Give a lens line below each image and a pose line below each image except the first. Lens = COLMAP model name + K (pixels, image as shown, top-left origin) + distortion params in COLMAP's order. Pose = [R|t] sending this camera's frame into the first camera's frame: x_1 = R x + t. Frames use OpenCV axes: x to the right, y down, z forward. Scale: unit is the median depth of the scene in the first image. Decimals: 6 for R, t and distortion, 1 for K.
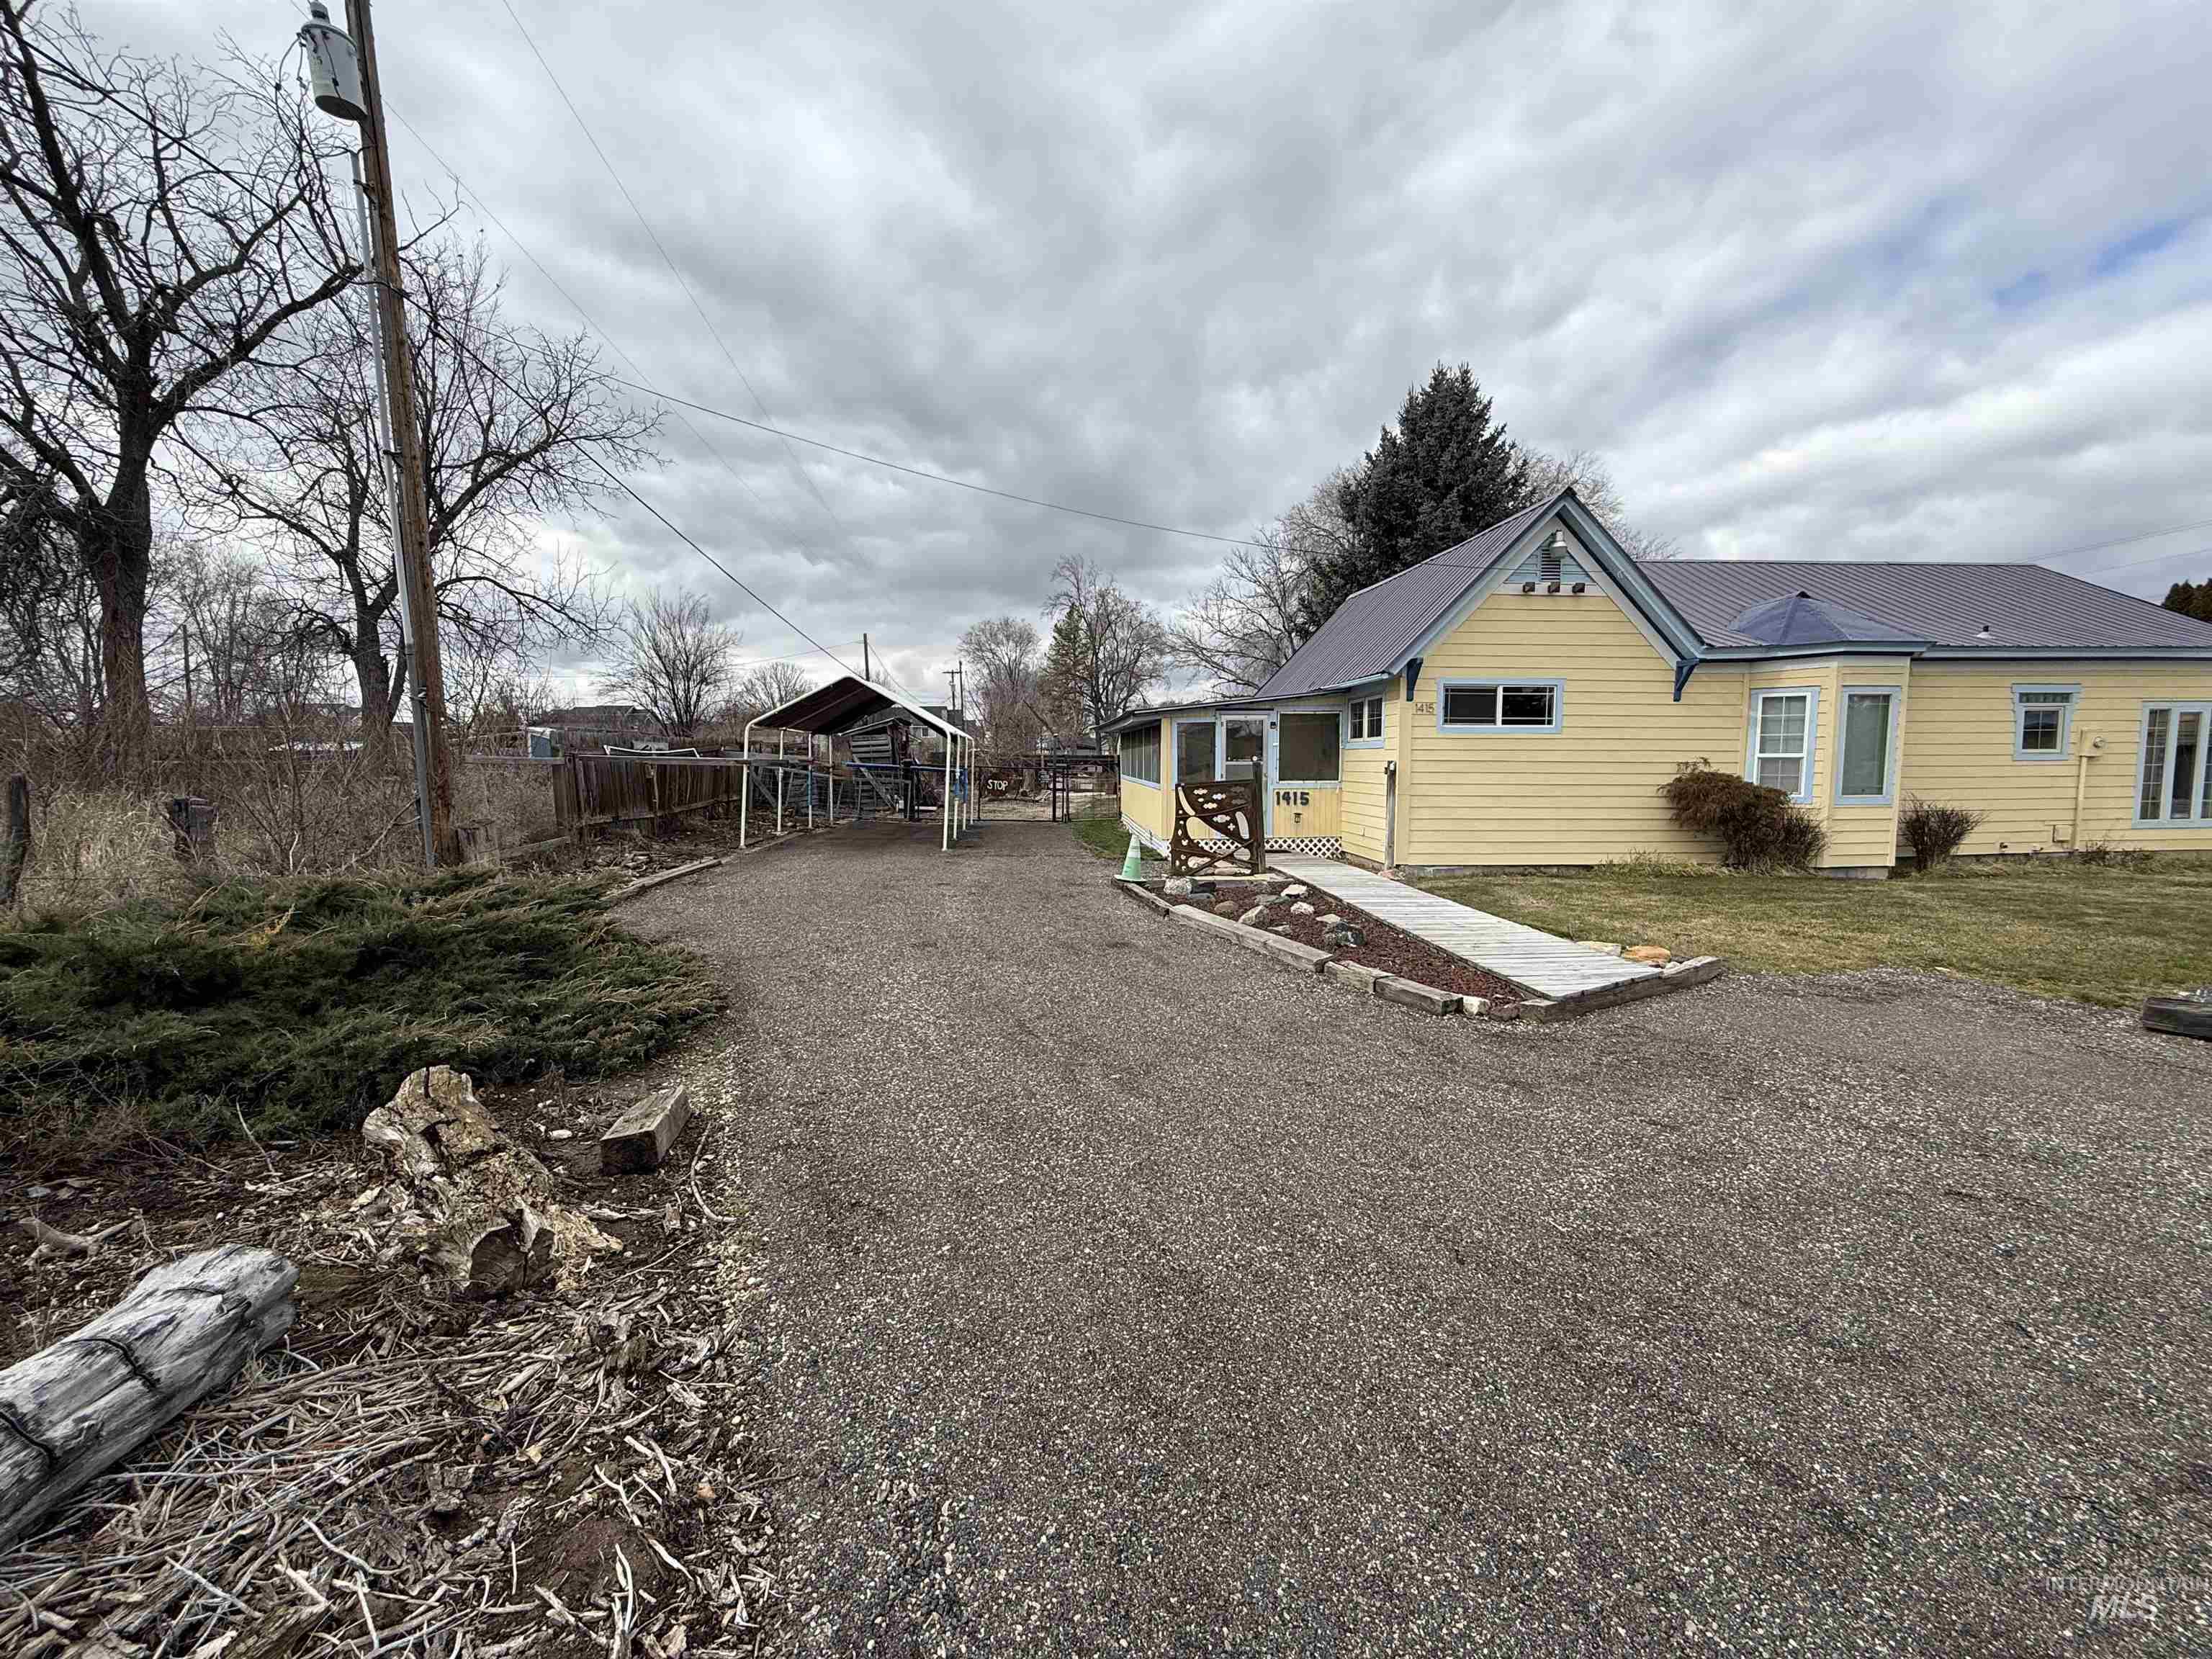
lens RADIAL K [[877.3, 0, 1100.0], [0, 877.3, 830.7], [0, 0, 1]] dist [-0.000423, -0.000271]
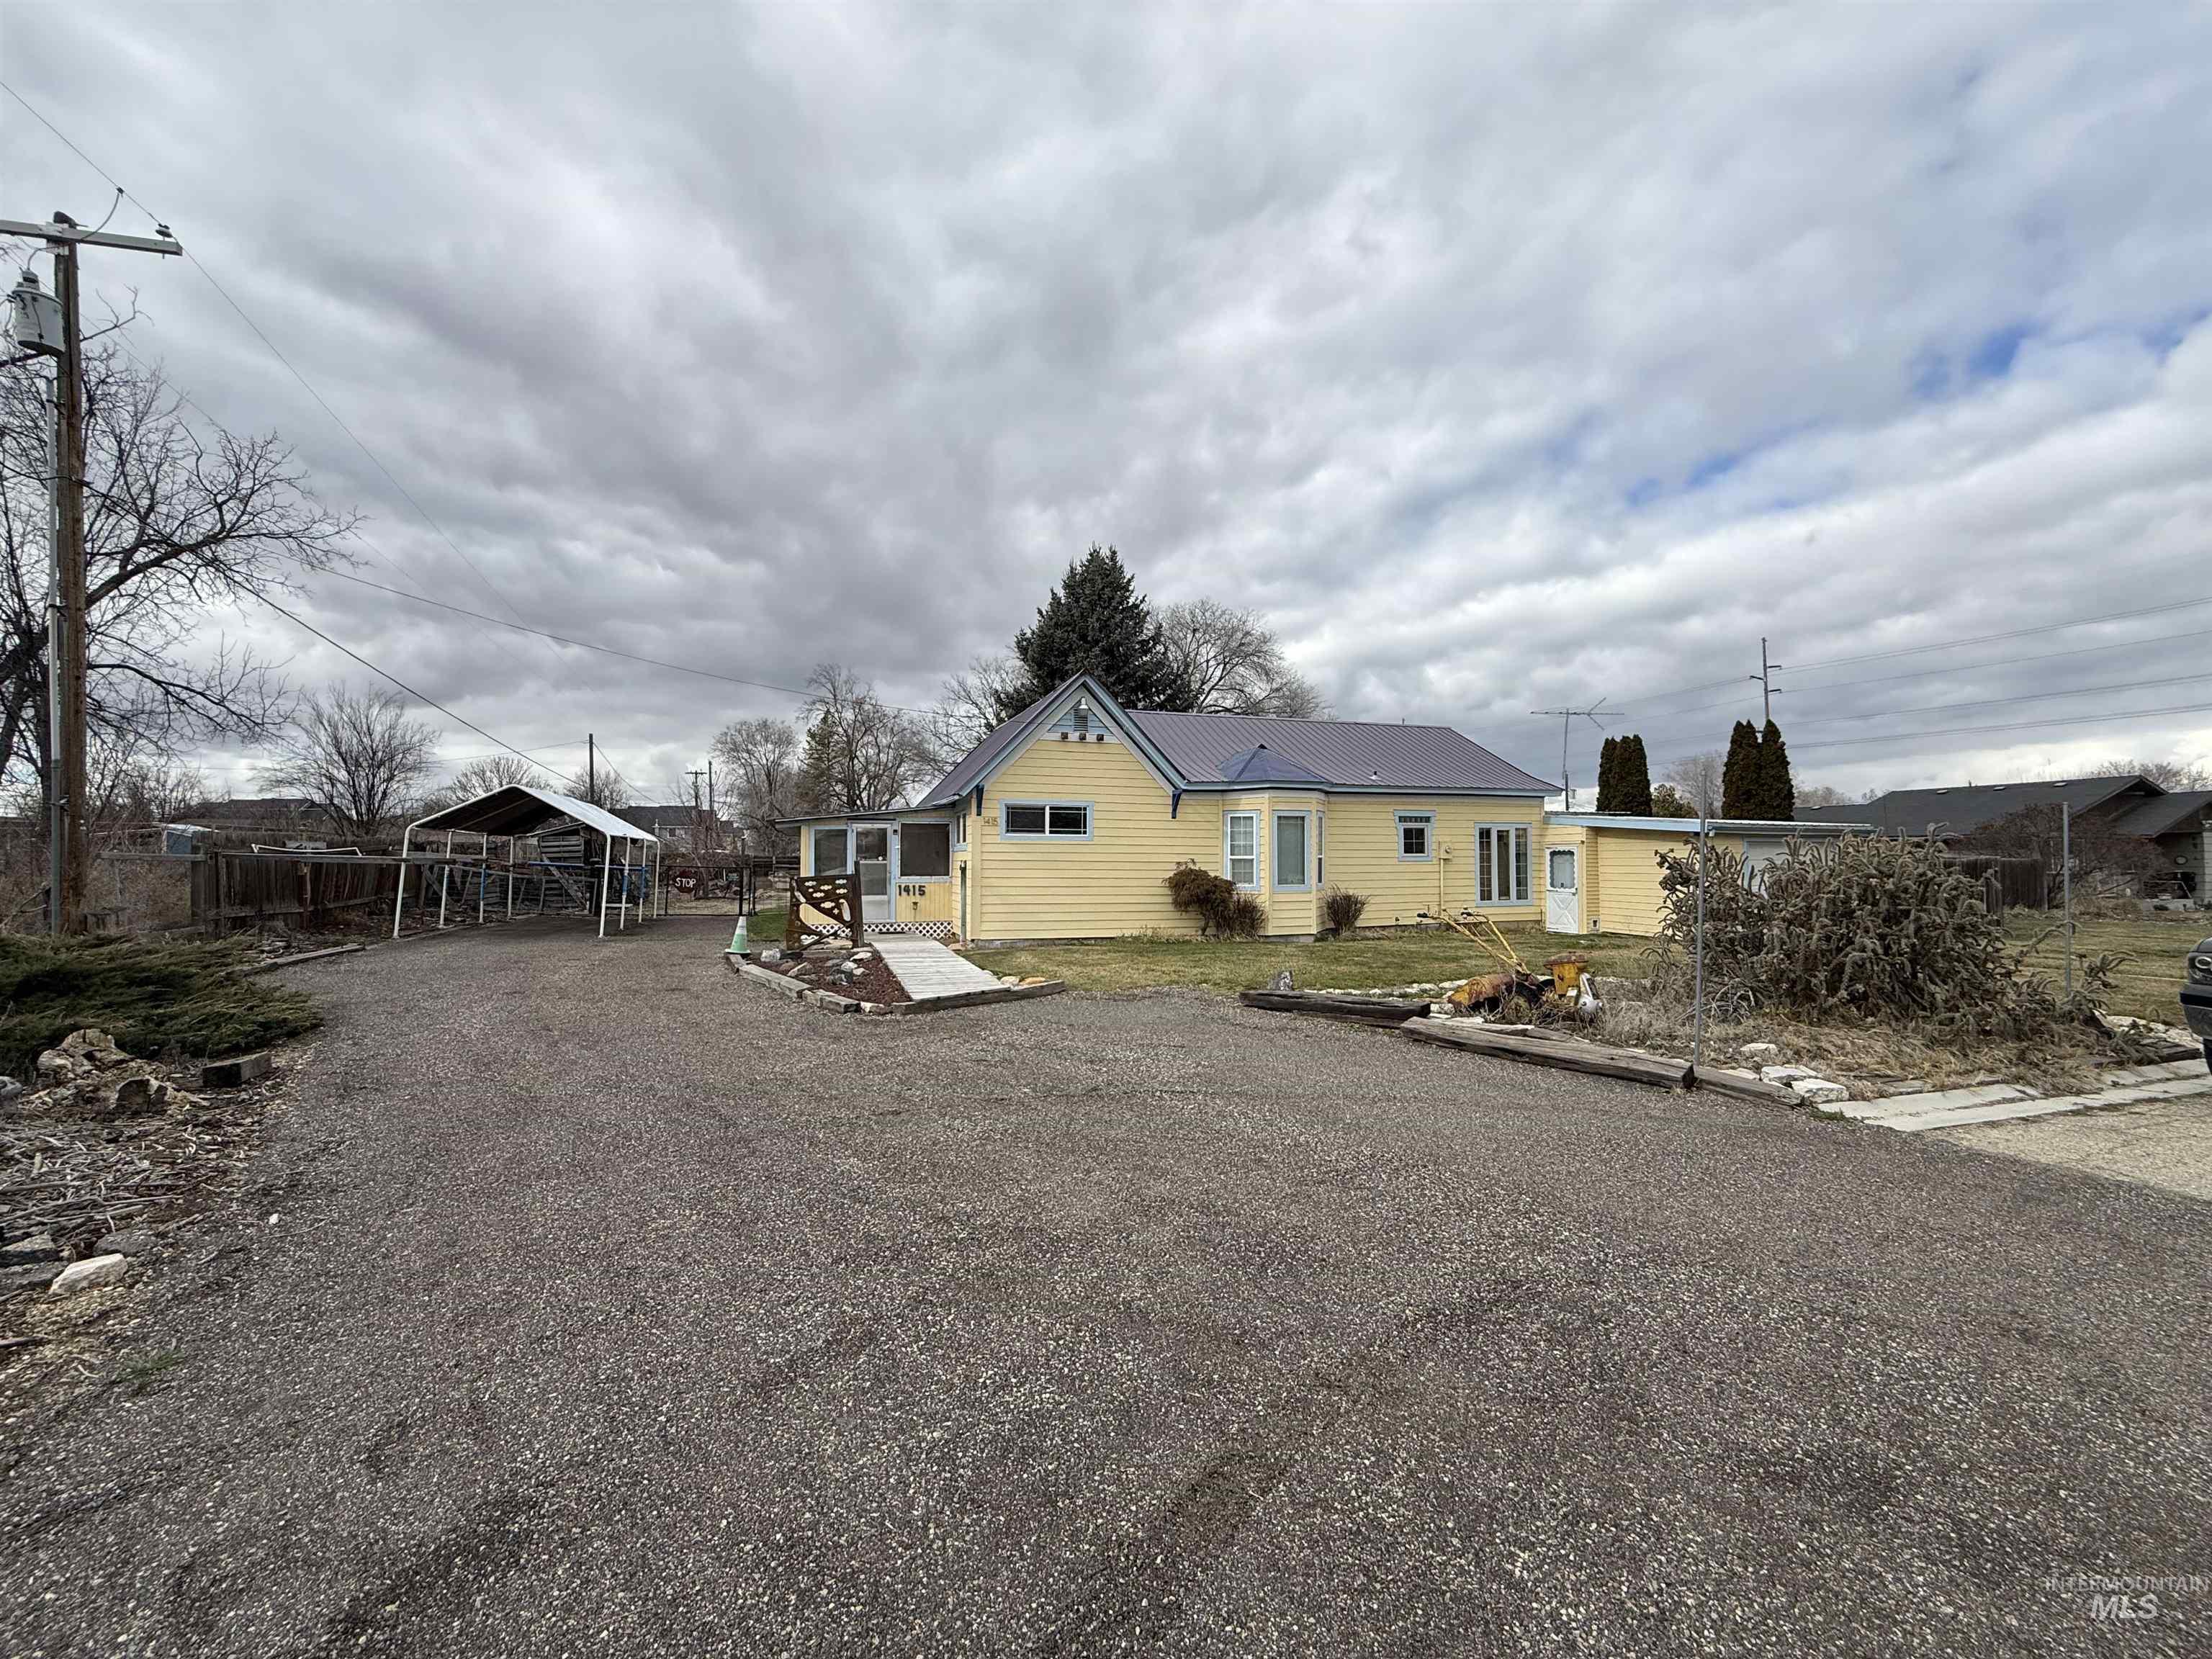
lens RADIAL K [[878.0, 0, 1099.8], [0, 878.0, 830.0], [0, 0, 1]] dist [0.001167, -0.000091]
pose [[0.970437, 0.011195, 0.241094, 0.202543], [0.017165, 0.993193, -0.115209, 0.030434], [-0.240743, 0.115942, 0.963639, -0.322334]]
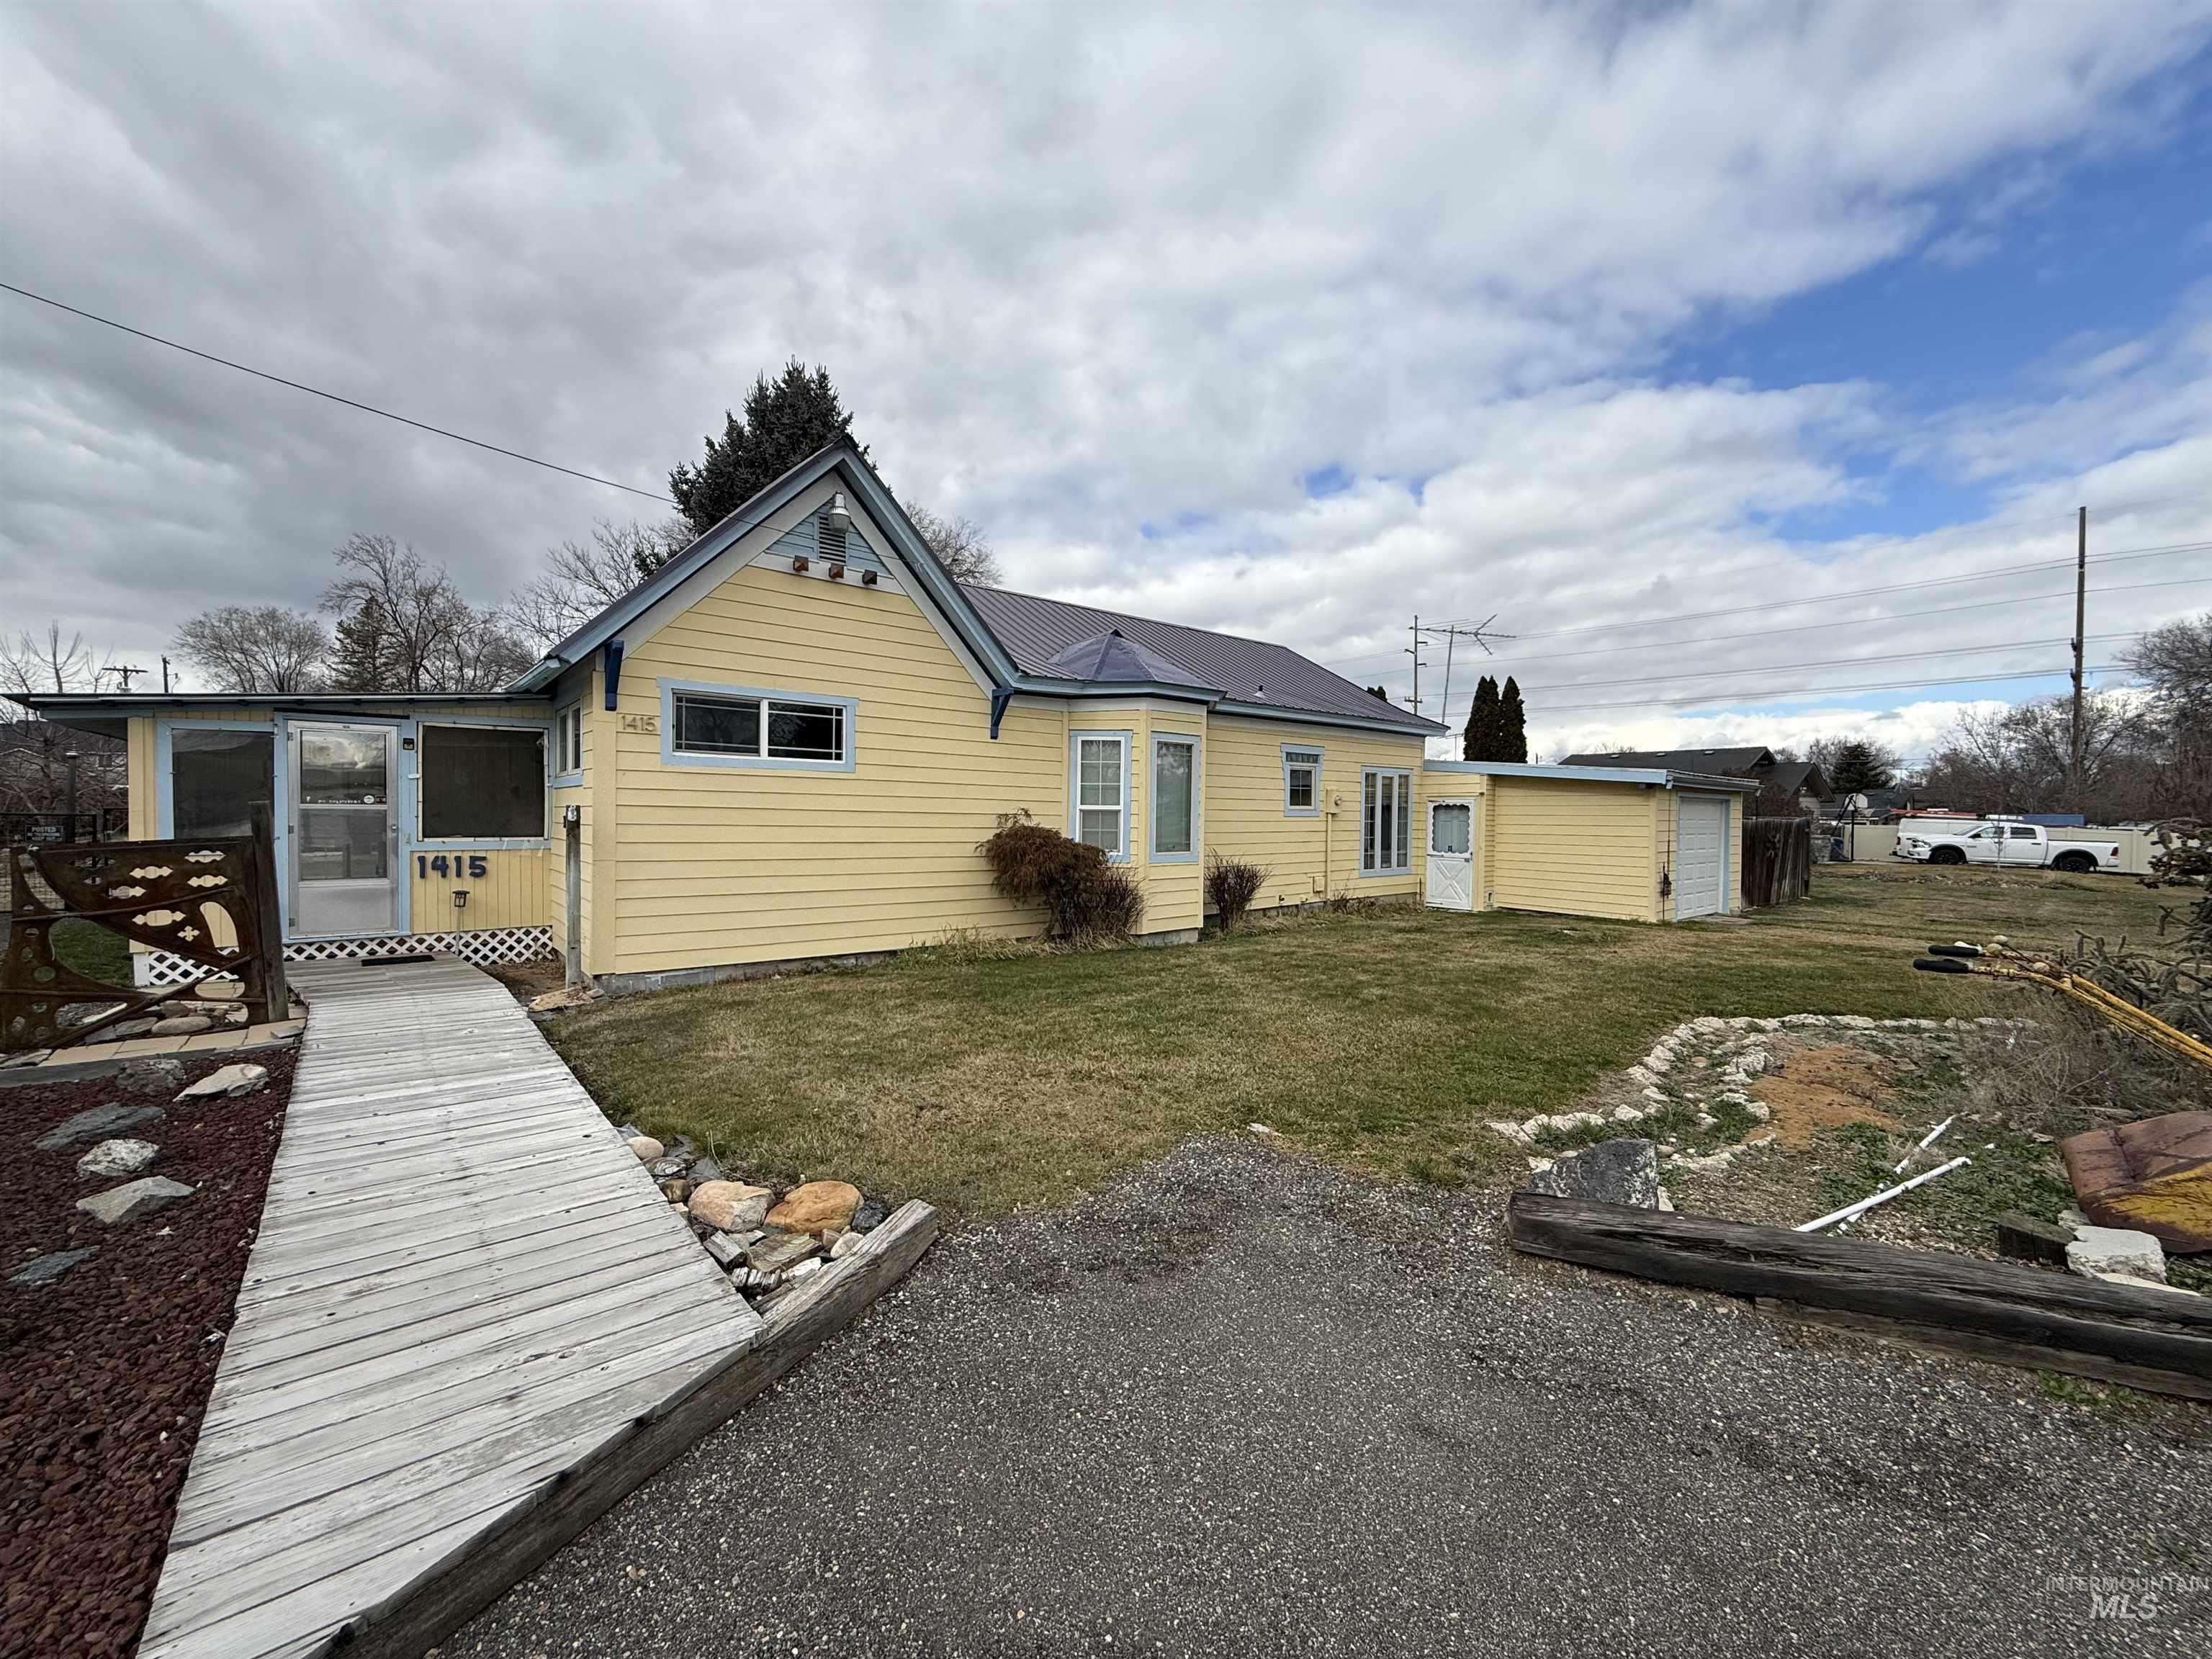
lens RADIAL K [[877.3, 0, 1100.0], [0, 877.3, 830.7], [0, 0, 1]] dist [-0.000423, -0.000271]
pose [[0.815216, 0.001179, 0.579156, 0.267079], [0.033643, 0.998213, -0.049388, -0.019445], [-0.578179, 0.059746, 0.813720, 0.287940]]
